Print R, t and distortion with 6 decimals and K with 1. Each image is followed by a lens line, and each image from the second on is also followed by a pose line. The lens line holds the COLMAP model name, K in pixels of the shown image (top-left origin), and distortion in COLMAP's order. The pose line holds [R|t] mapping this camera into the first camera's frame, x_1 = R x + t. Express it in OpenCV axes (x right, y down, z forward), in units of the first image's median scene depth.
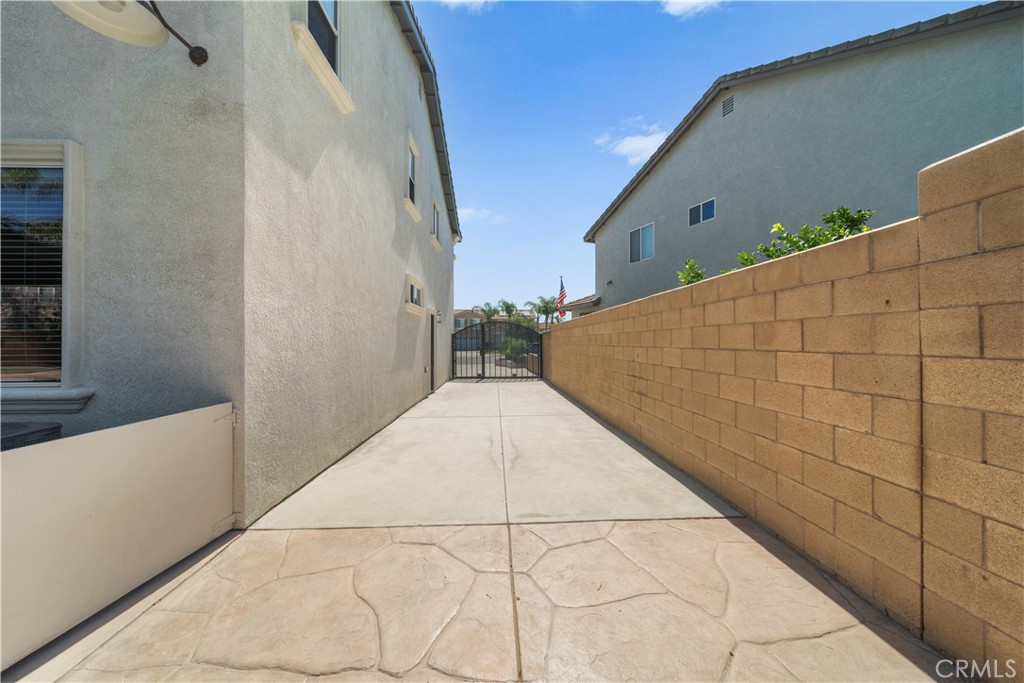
lens RADIAL K [[358.2, 0, 510.9], [0, 358.2, 340.6], [0, 0, 1]] dist [-0.003211, 0.000215]
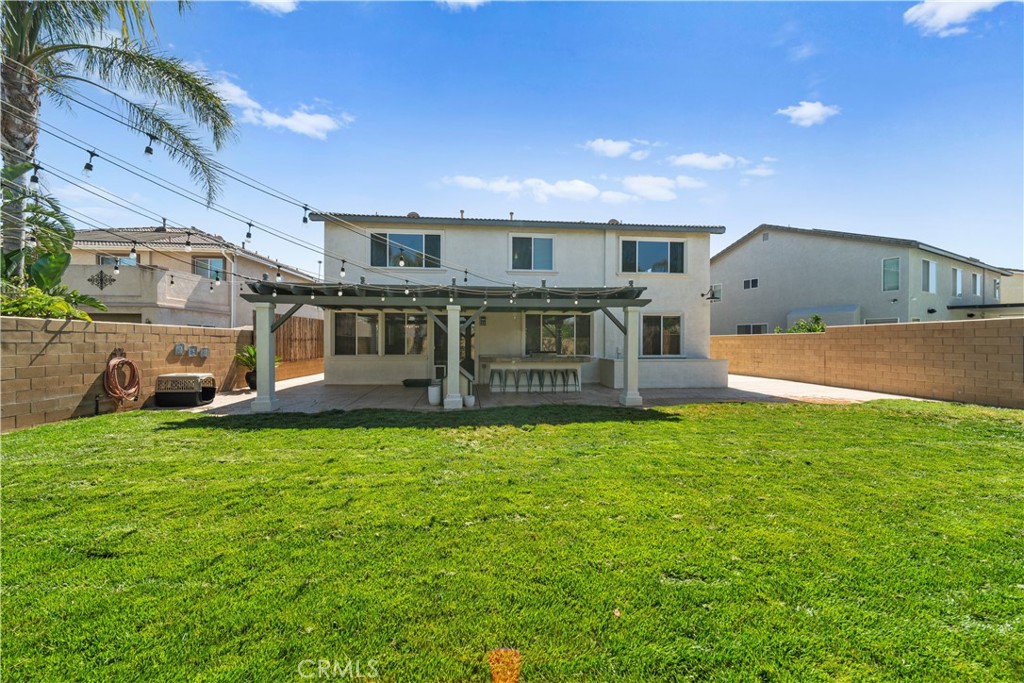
lens RADIAL K [[358.2, 0, 512.6], [0, 358.2, 343.2], [0, 0, 1]] dist [-0.003211, 0.000215]
pose [[0.998930, 0.005440, 0.045929, -1.130016], [-0.005749, 0.999962, 0.006607, -0.023074], [-0.045891, -0.006864, 0.998923, -1.214110]]
